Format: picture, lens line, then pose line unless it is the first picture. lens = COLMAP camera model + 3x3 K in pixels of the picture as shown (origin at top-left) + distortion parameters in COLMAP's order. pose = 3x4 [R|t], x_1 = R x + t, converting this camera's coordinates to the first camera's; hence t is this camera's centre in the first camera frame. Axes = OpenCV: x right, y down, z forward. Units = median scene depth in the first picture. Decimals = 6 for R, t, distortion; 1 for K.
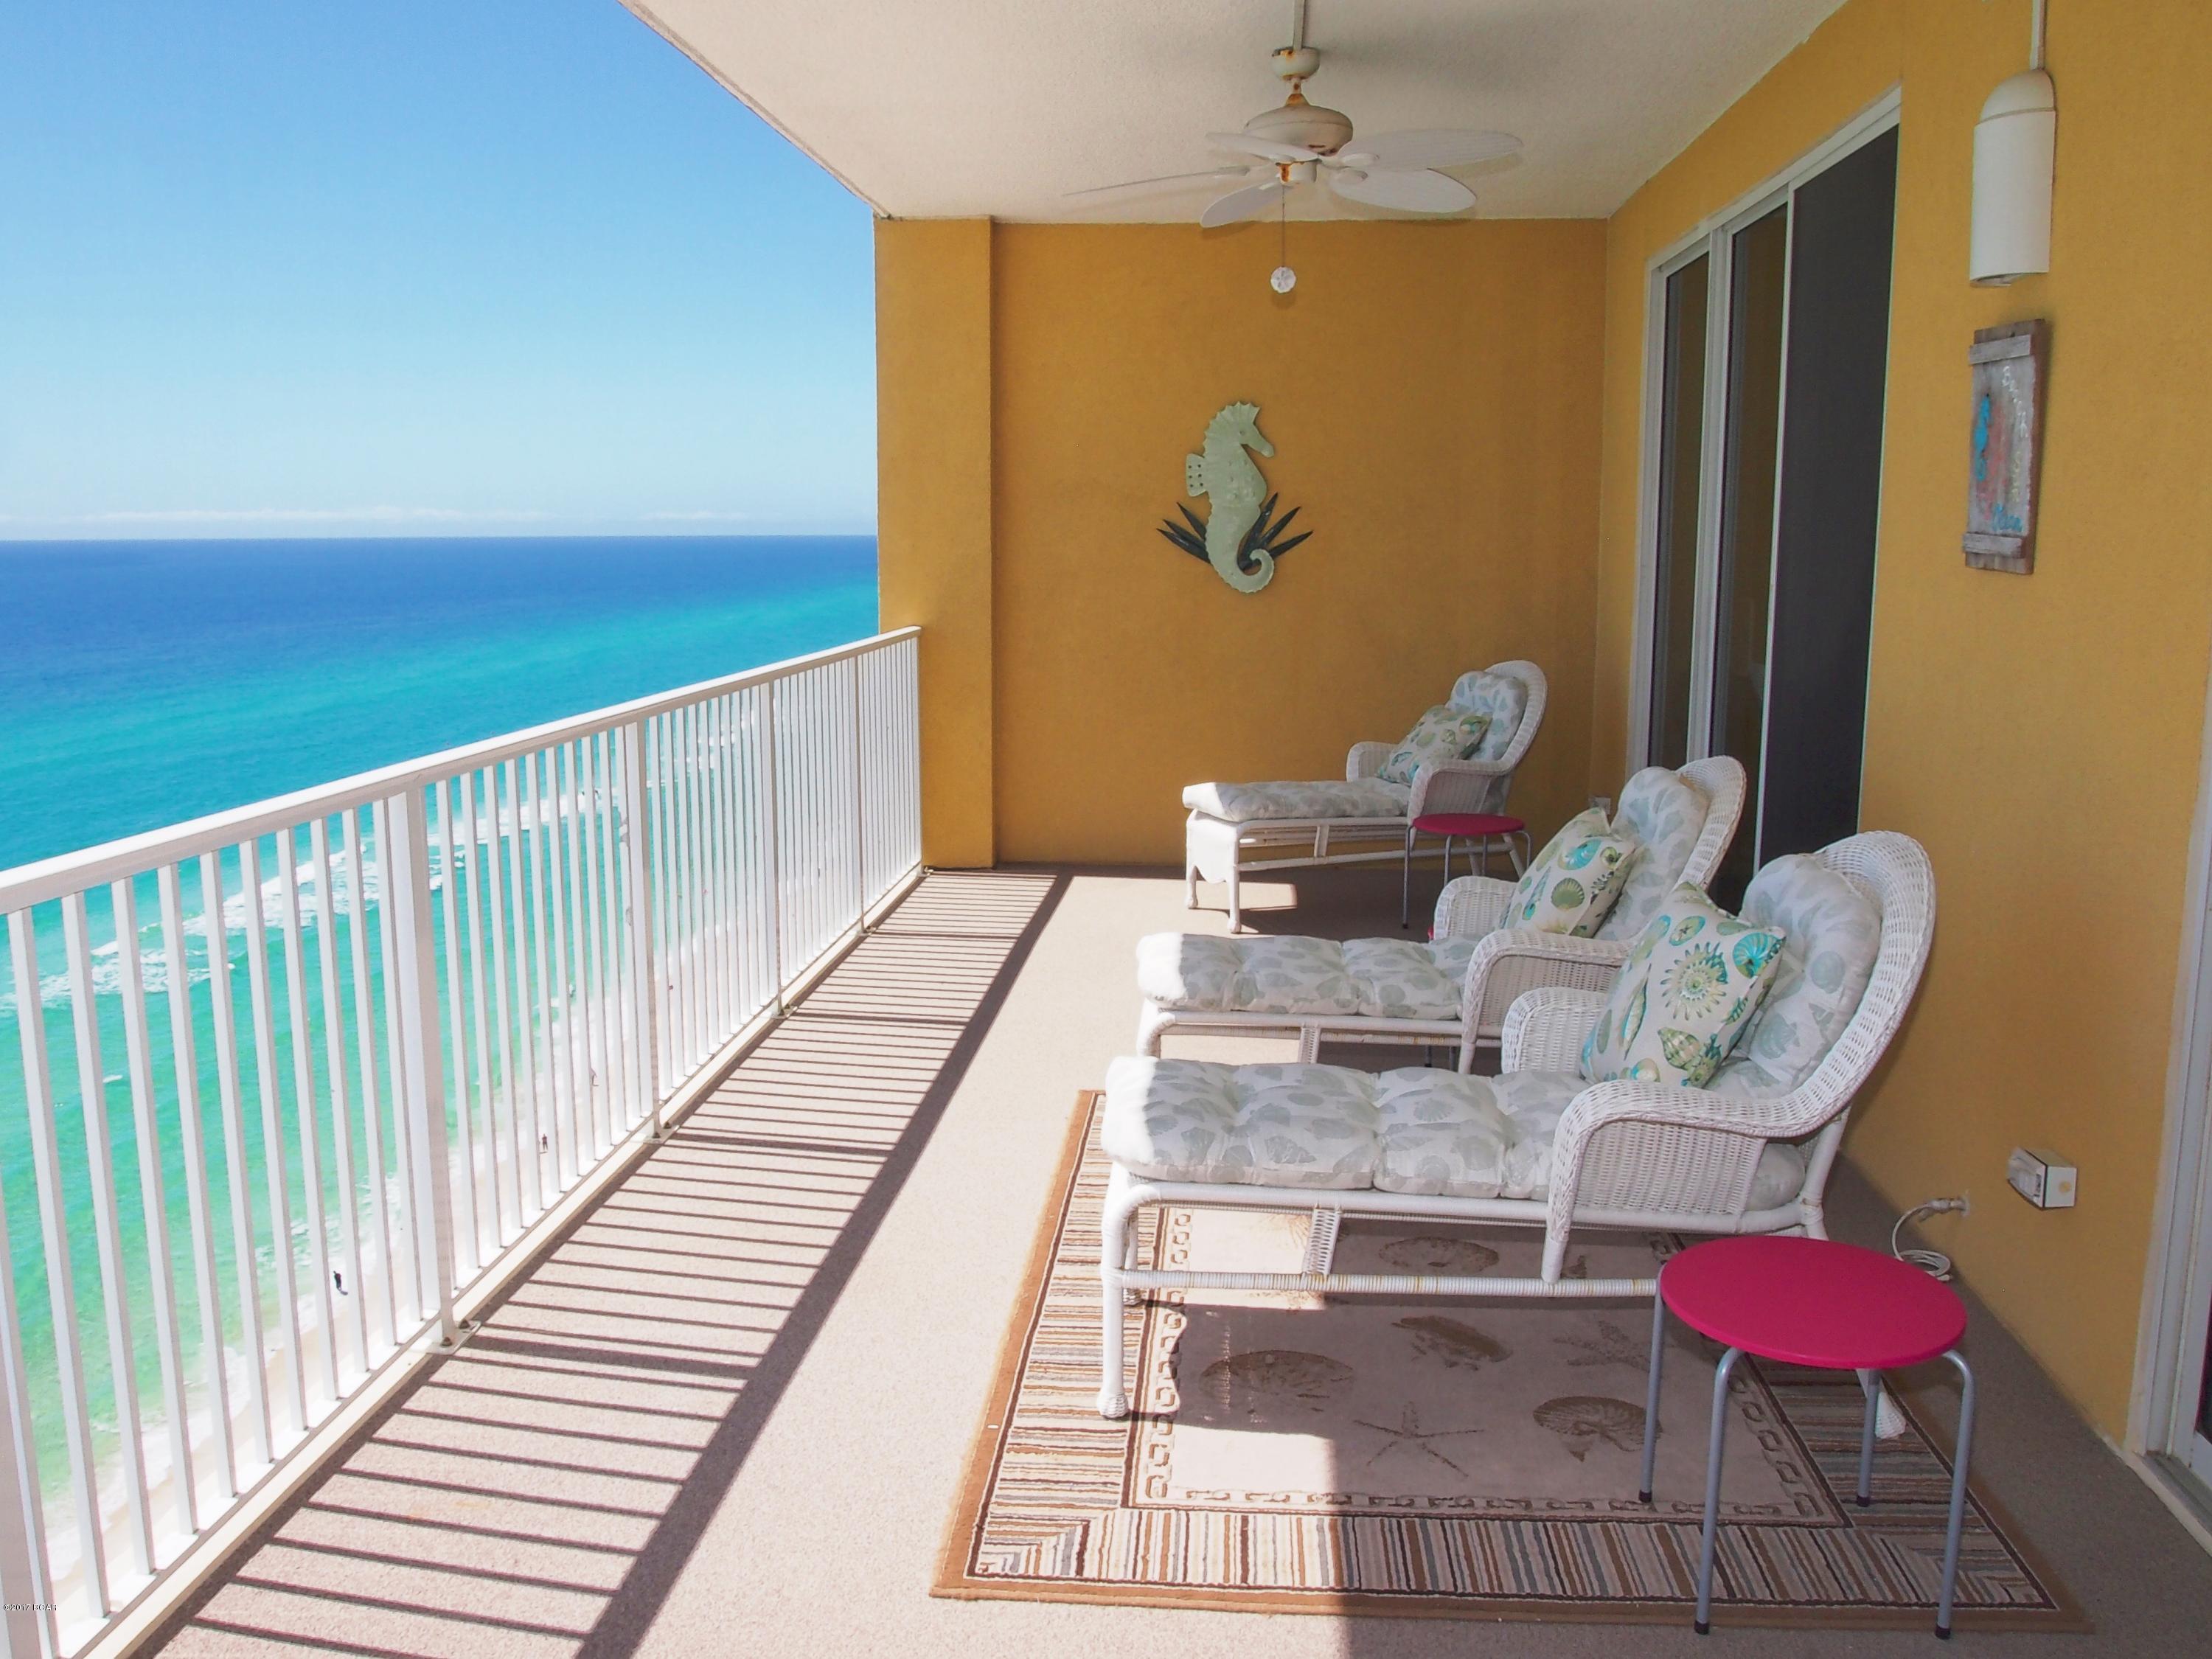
lens RADIAL K [[1717.5, 0, 1112.3], [0, 1717.5, 801.8], [0, 0, 1]] dist [-0.082051, 0.043035]
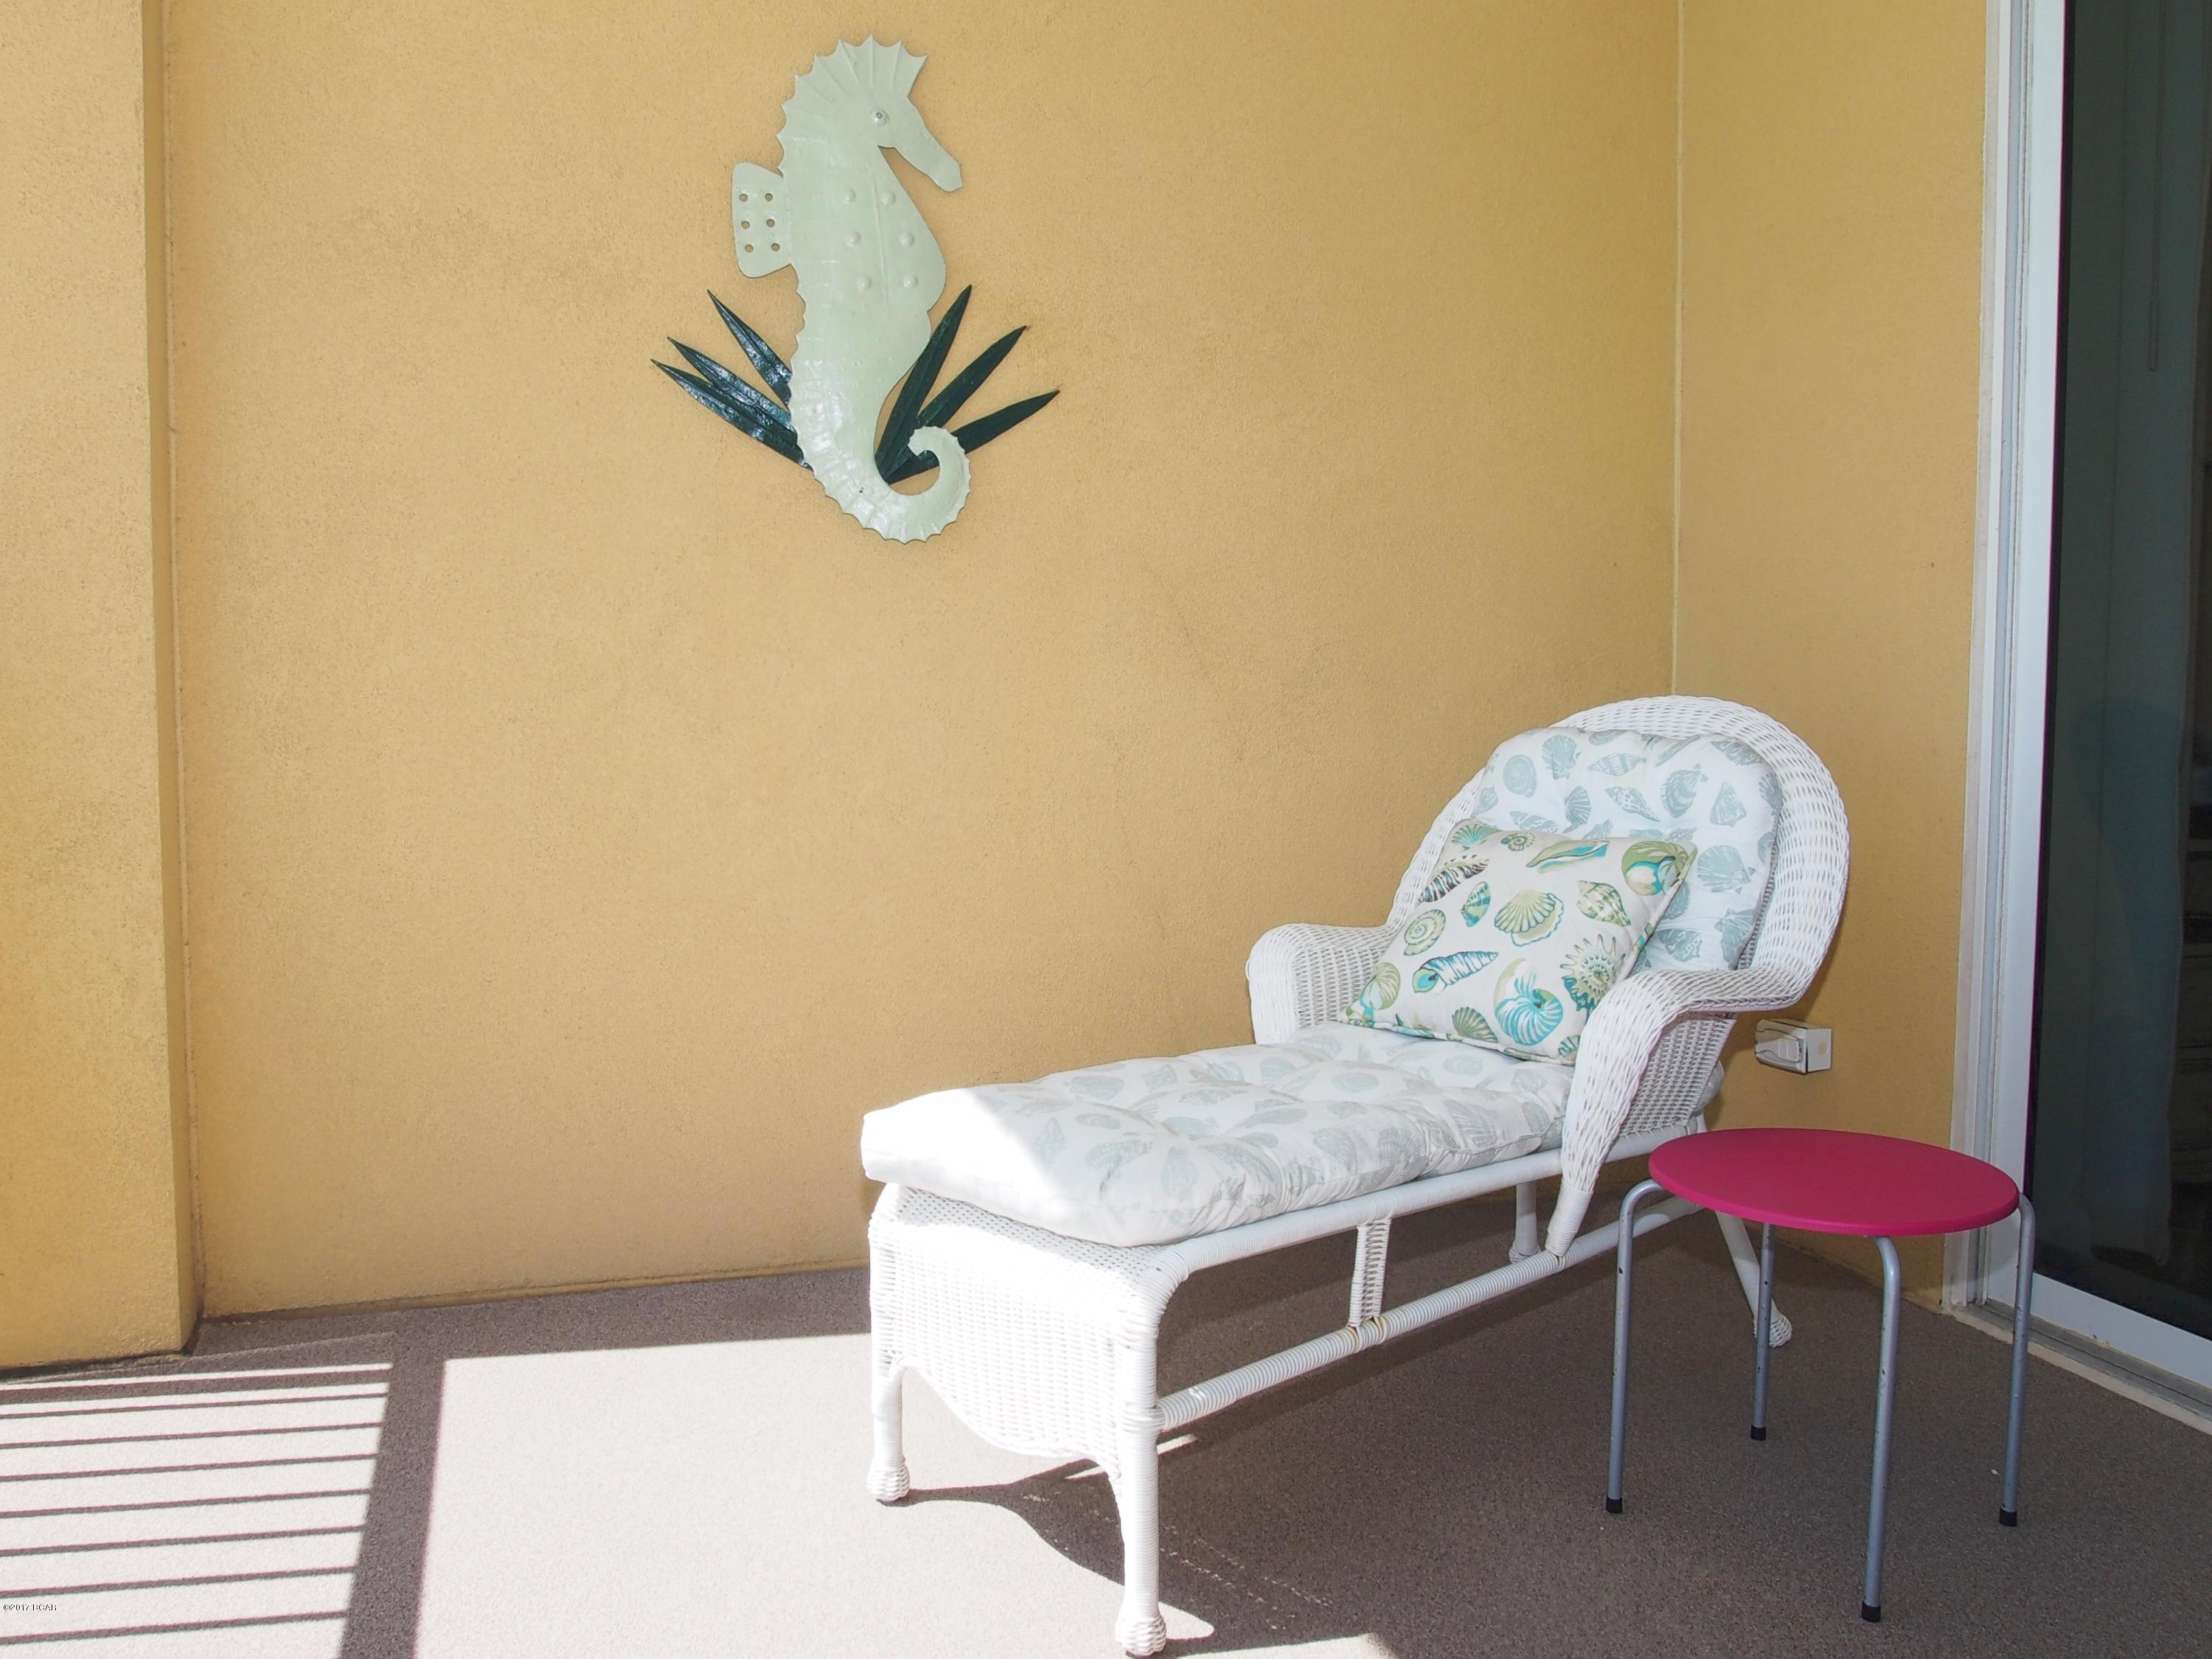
lens RADIAL K [[1829.1, 0, 1106.0], [0, 1829.1, 829.5], [0, 0, 1]] dist [-0.075702, 0.070686]
pose [[0.925994, -0.028502, 0.376461, -0.033022], [0.055556, 0.996578, -0.061199, -0.032354], [-0.373428, 0.077585, 0.924409, 0.625235]]
